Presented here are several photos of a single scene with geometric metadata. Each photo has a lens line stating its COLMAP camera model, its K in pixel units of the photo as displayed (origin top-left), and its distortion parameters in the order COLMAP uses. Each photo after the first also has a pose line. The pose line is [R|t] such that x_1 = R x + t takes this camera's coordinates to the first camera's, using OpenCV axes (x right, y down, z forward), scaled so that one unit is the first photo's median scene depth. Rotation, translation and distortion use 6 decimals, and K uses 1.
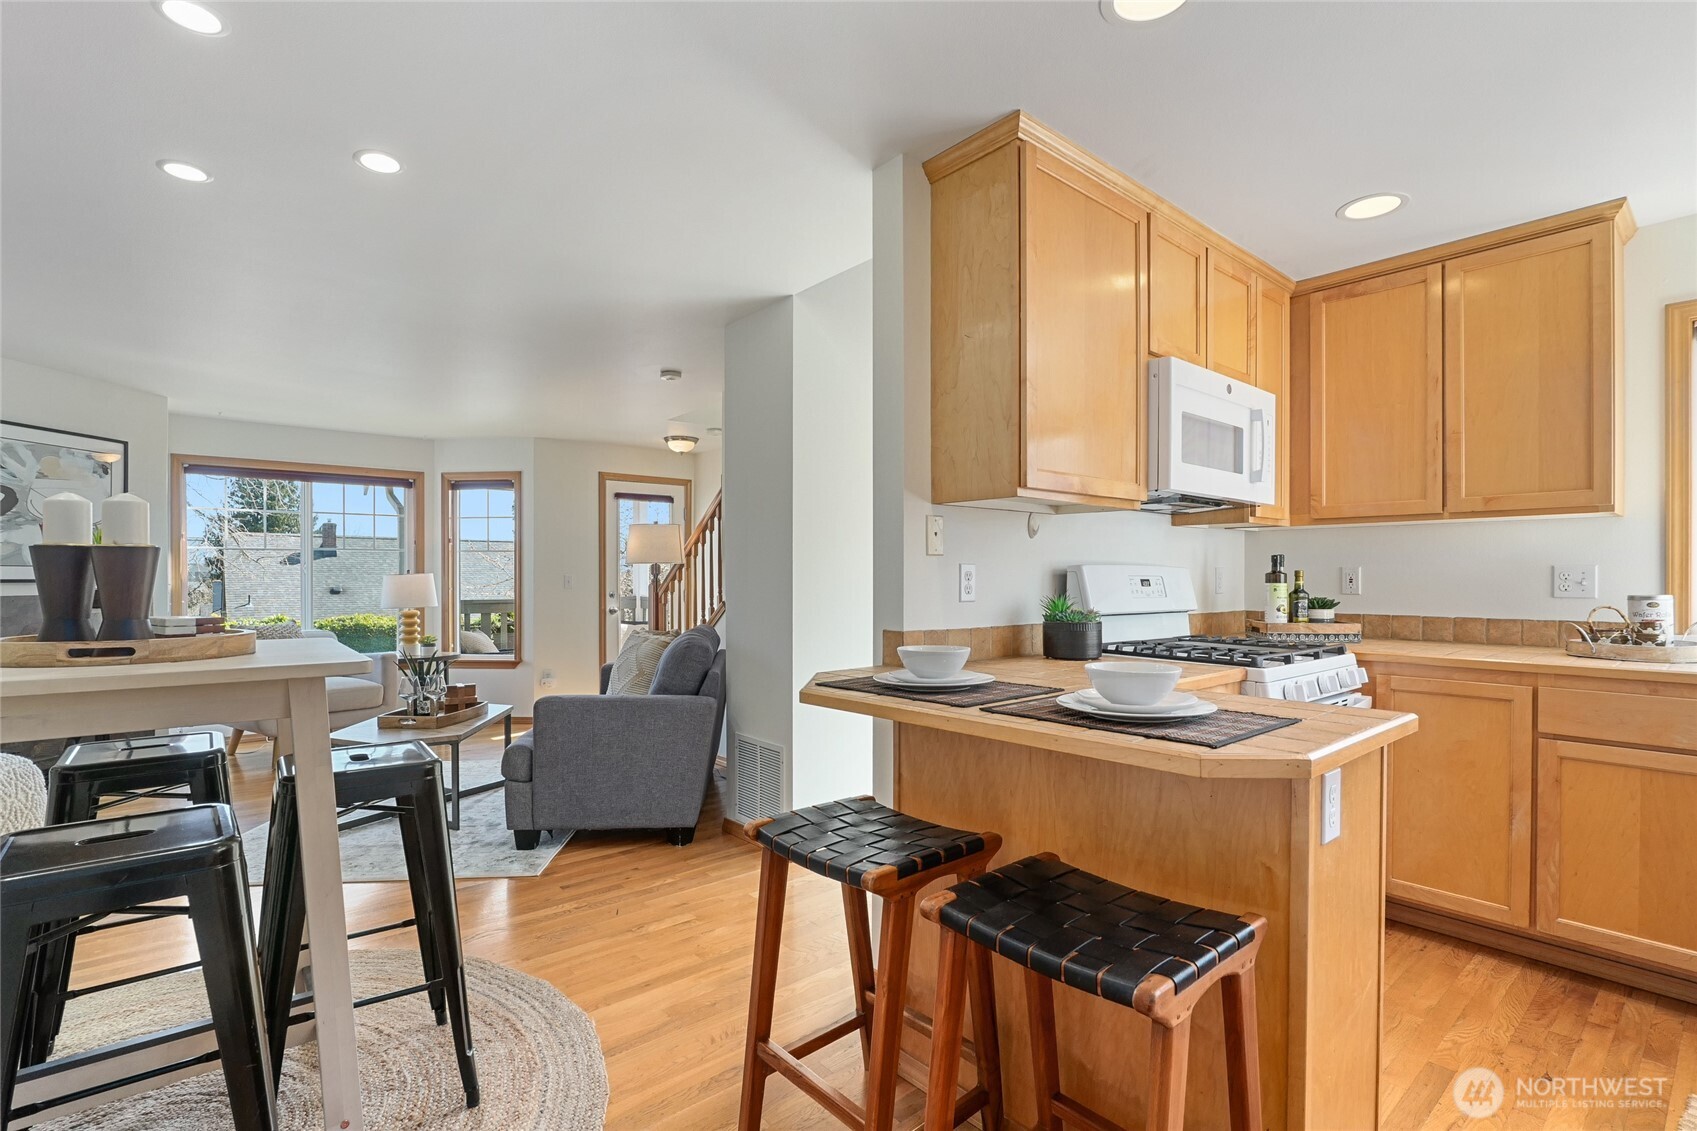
lens RADIAL K [[792.6, 0, 859.2], [0, 792.6, 578.9], [0, 0, 1]] dist [-0.024340, 0.005542]
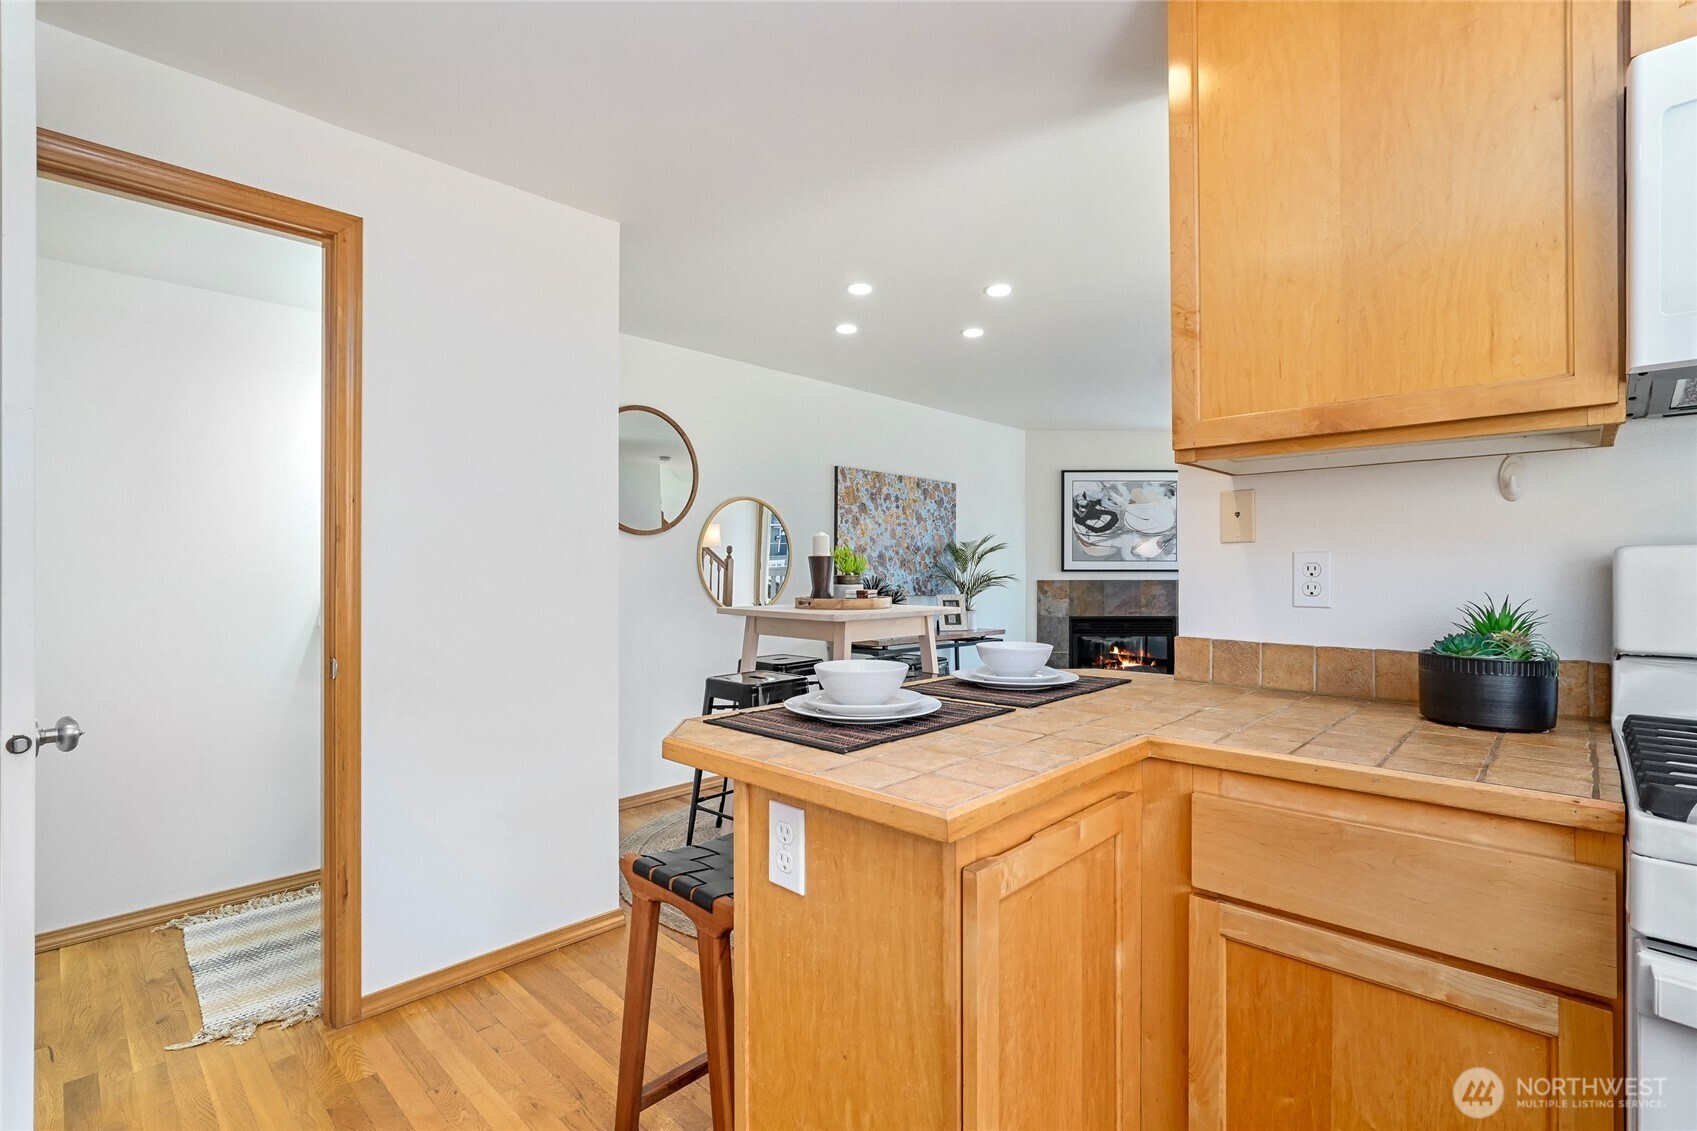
lens RADIAL K [[792.6, 0, 842.6], [0, 792.6, 565.4], [0, 0, 1]] dist [-0.024340, 0.005542]
pose [[0.087184, -0.002665, -0.996189, 0.642961], [-0.002960, 0.999991, -0.002934, -0.003278], [0.996188, 0.003204, 0.087175, 0.441120]]
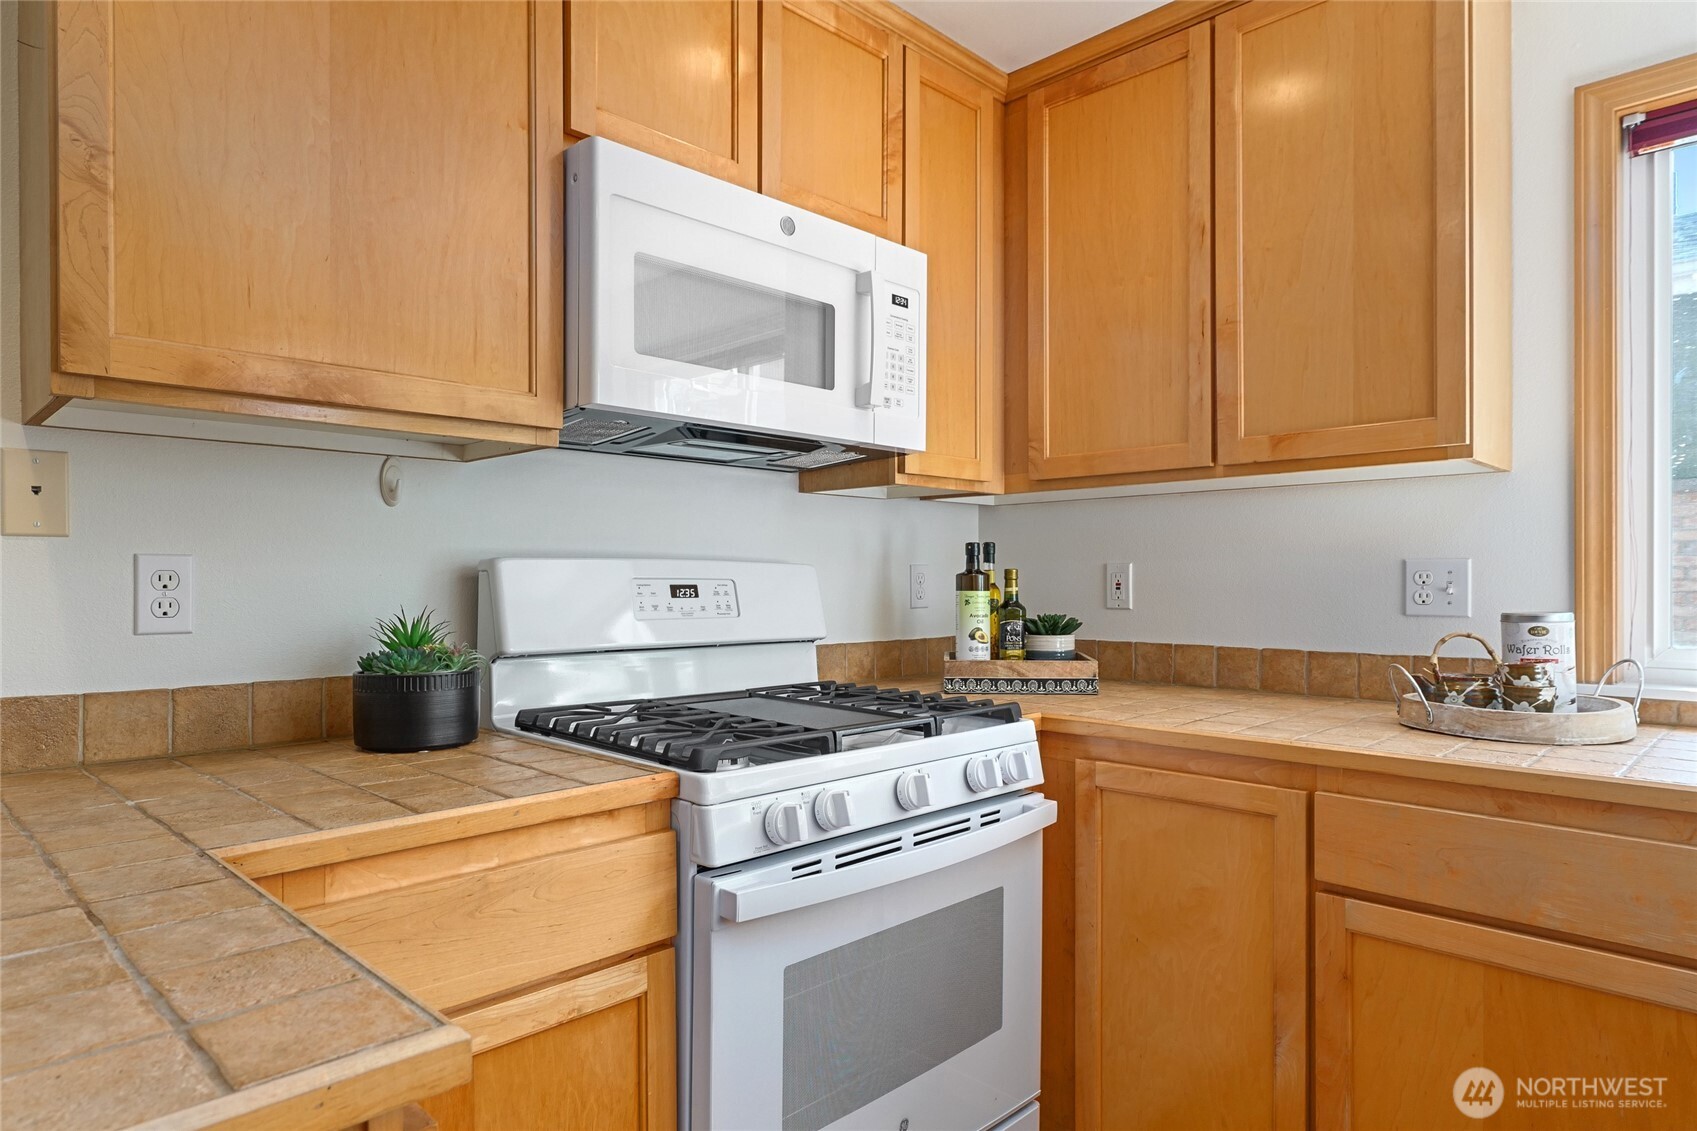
lens RADIAL K [[986.0, 0, 861.4], [0, 986.0, 579.7], [0, 0, 1]] dist [0.001878, -0.001465]
pose [[0.996403, -0.001597, 0.084726, 0.417959], [0.001859, 0.999994, -0.003011, -0.000815], [-0.084721, 0.003158, 0.996400, 0.303093]]
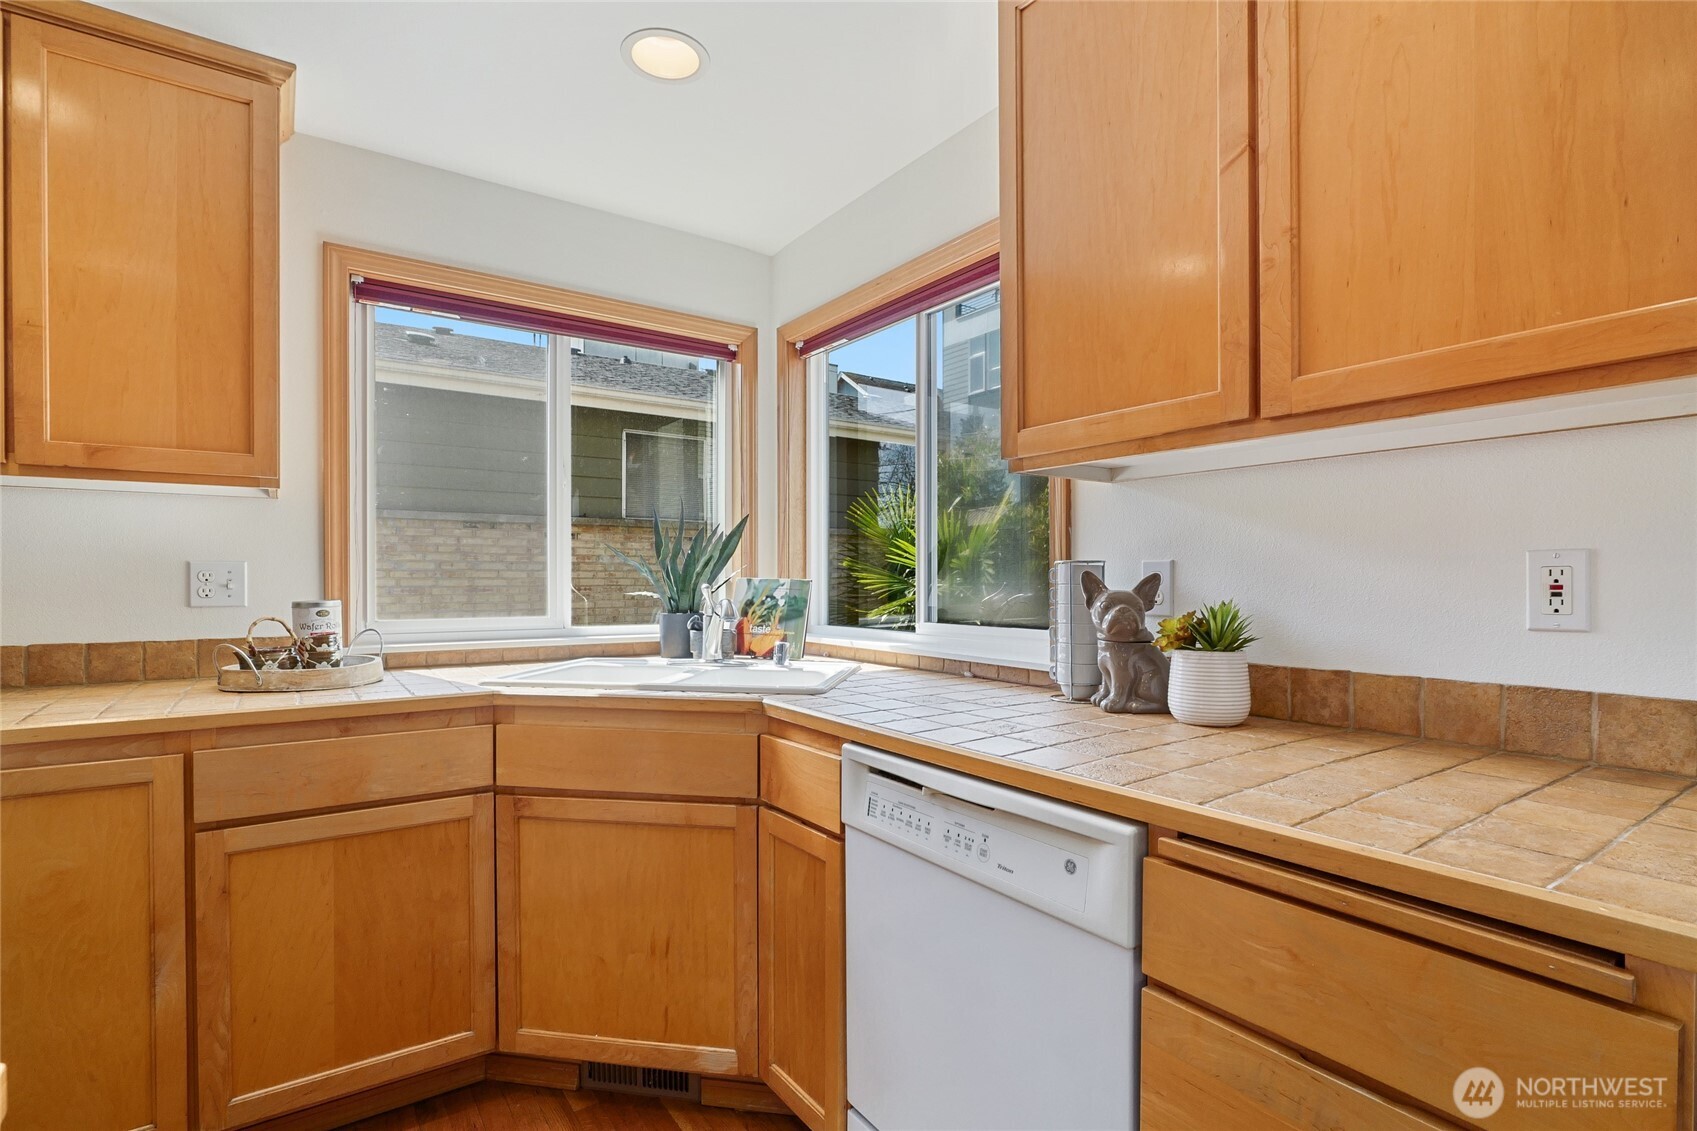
lens RADIAL K [[792.6, 0, 848.8], [0, 792.6, 588.7], [0, 0, 1]] dist [-0.024340, 0.005542]
pose [[0.090417, -0.012196, 0.995829, 0.239049], [0.003653, 0.999922, 0.011915, 0.000991], [-0.995897, 0.002560, 0.090454, 0.337973]]
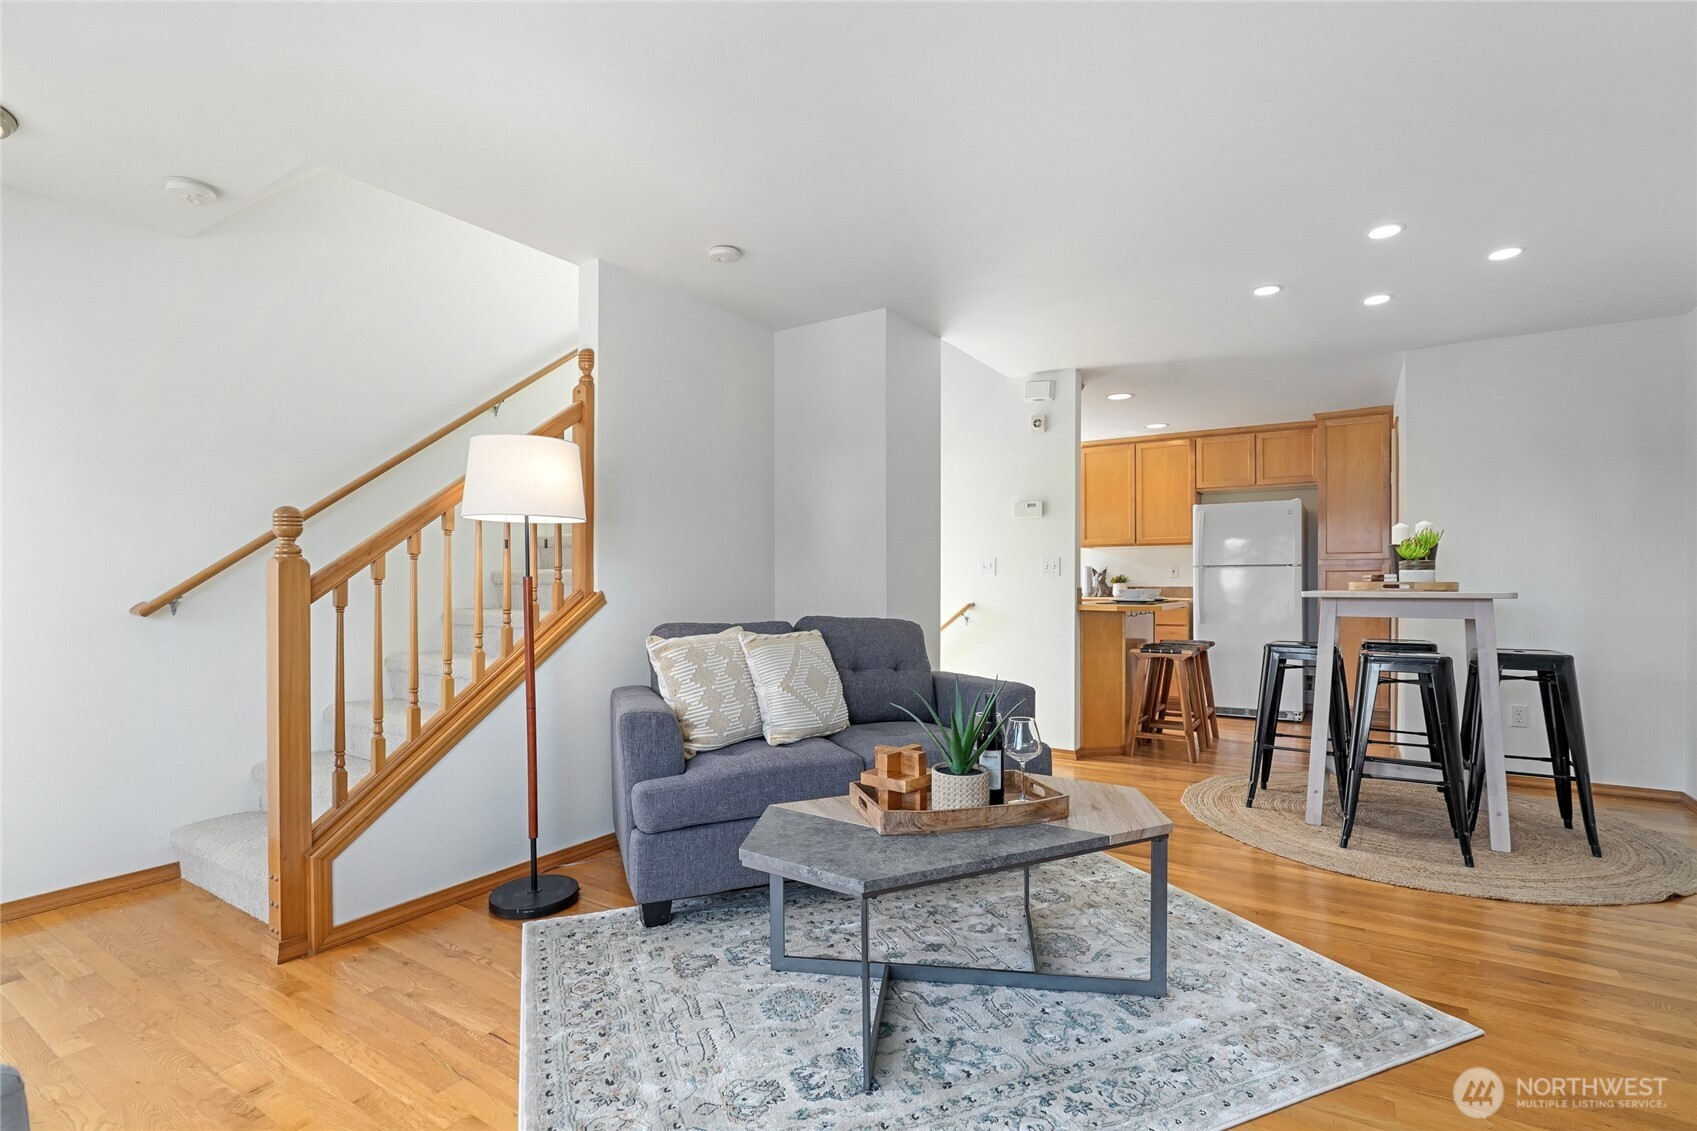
lens RADIAL K [[792.6, 0, 847.3], [0, 792.6, 576.0], [0, 0, 1]] dist [-0.024340, 0.005542]
pose [[-0.281853, 0.008210, 0.959422, -1.435884], [0.003770, 0.999965, -0.007450, 0.037613], [-0.959450, 0.001517, -0.281874, 1.707833]]
